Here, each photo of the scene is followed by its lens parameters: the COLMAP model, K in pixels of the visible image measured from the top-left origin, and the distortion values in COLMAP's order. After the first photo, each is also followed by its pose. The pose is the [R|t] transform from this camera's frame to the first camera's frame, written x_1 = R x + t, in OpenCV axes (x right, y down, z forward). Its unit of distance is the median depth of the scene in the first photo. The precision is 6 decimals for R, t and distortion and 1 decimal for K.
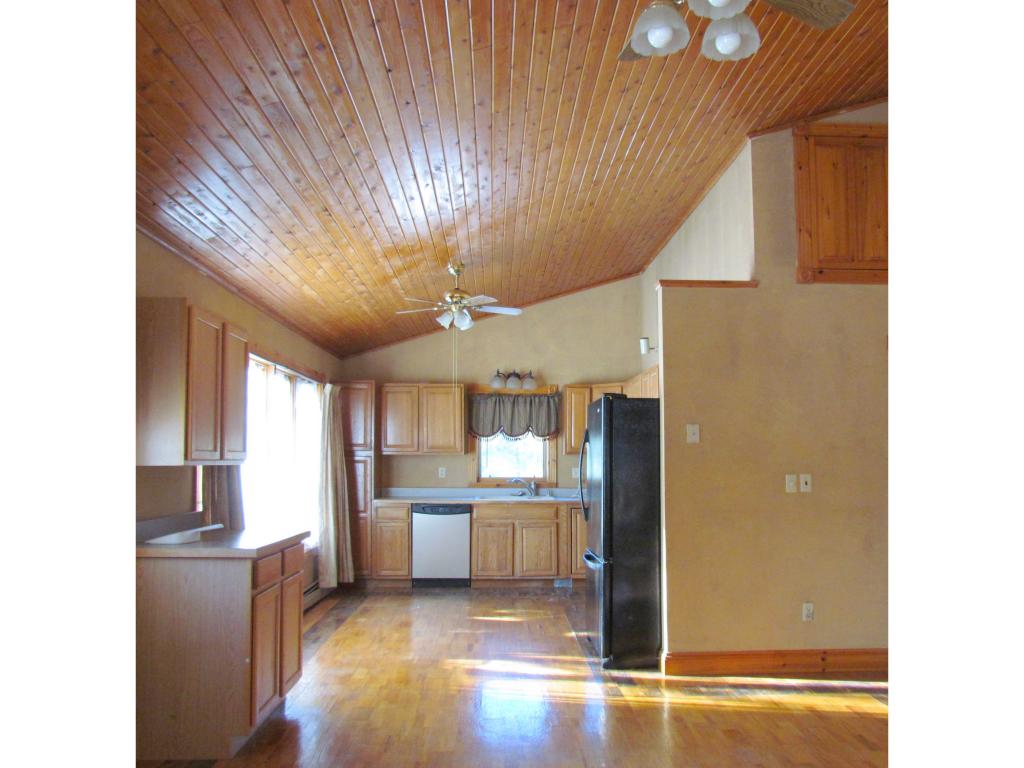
lens RADIAL K [[734.2, 0, 482.1], [0, 734.2, 429.5], [0, 0, 1]] dist [-0.022733, 0.003536]
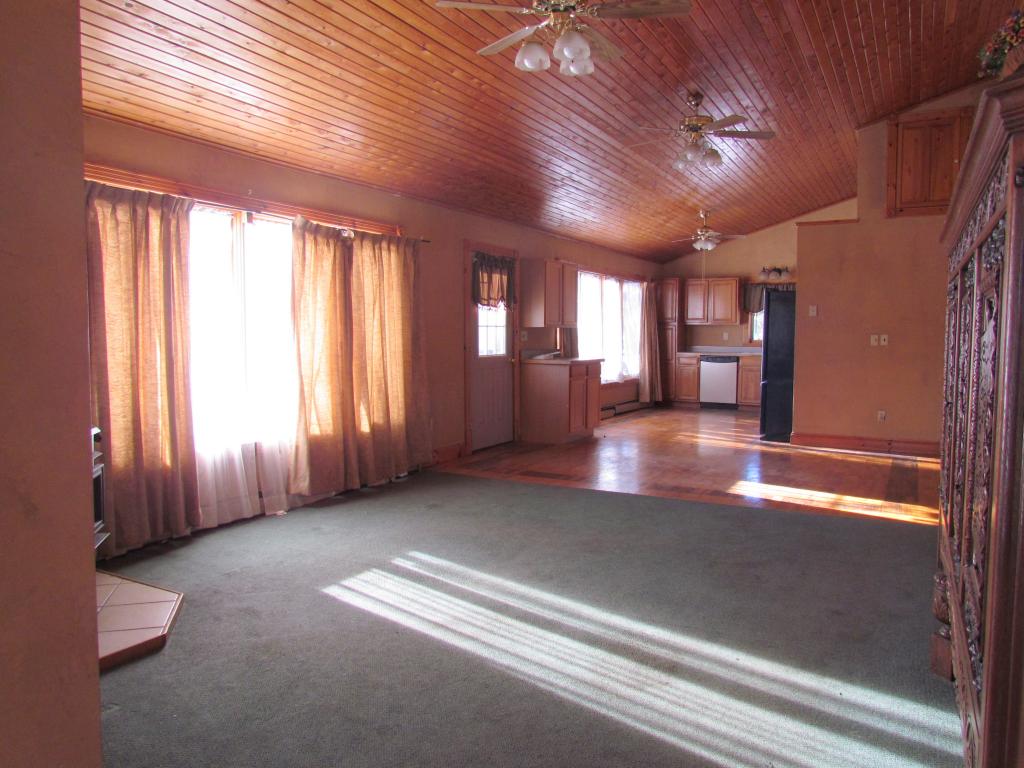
lens RADIAL K [[734.2, 0, 512.6], [0, 734.2, 384.5], [0, 0, 1]] dist [-0.022733, 0.003536]
pose [[0.854863, 0.041171, -0.517217, 0.418078], [0.015800, 0.994319, 0.105263, -0.010482], [0.518613, -0.098158, 0.849356, -0.623426]]
